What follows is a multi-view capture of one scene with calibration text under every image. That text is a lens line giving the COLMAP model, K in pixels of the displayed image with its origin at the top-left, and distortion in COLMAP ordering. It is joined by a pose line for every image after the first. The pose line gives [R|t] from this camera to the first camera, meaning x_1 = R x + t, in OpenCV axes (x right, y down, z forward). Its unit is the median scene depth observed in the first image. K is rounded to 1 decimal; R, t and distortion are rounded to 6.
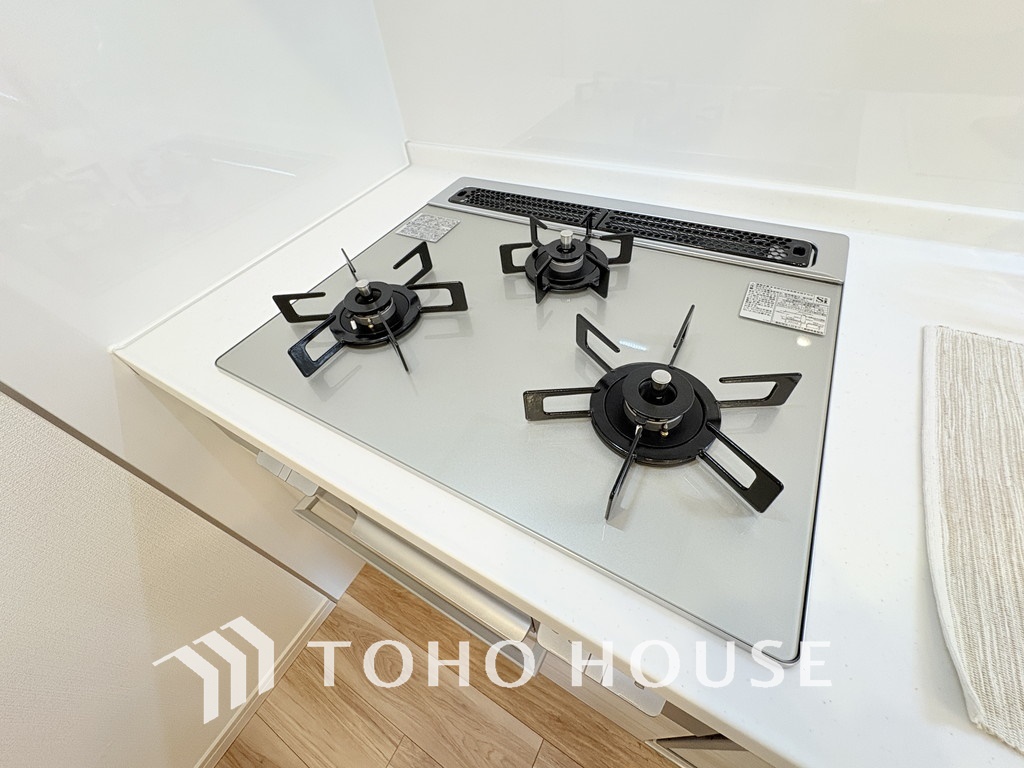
lens RADIAL K [[409.8, 0, 510.0], [0, 409.8, 383.3], [0, 0, 1]] dist [-0.007205, 0.001972]
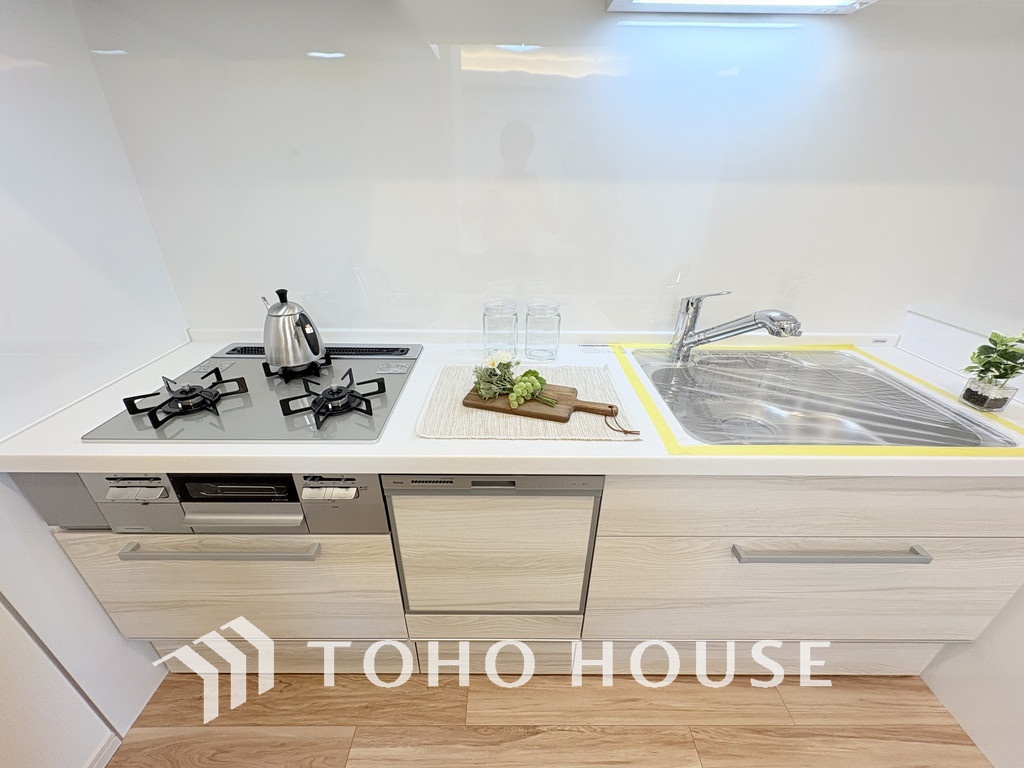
lens RADIAL K [[409.8, 0, 511.5], [0, 409.8, 384.2], [0, 0, 1]] dist [-0.007205, 0.001972]
pose [[0.856603, -0.133637, 0.498369, 0.010349], [0.317434, 0.897952, -0.304824, 0.784613], [-0.406776, 0.419312, 0.811610, -1.144687]]
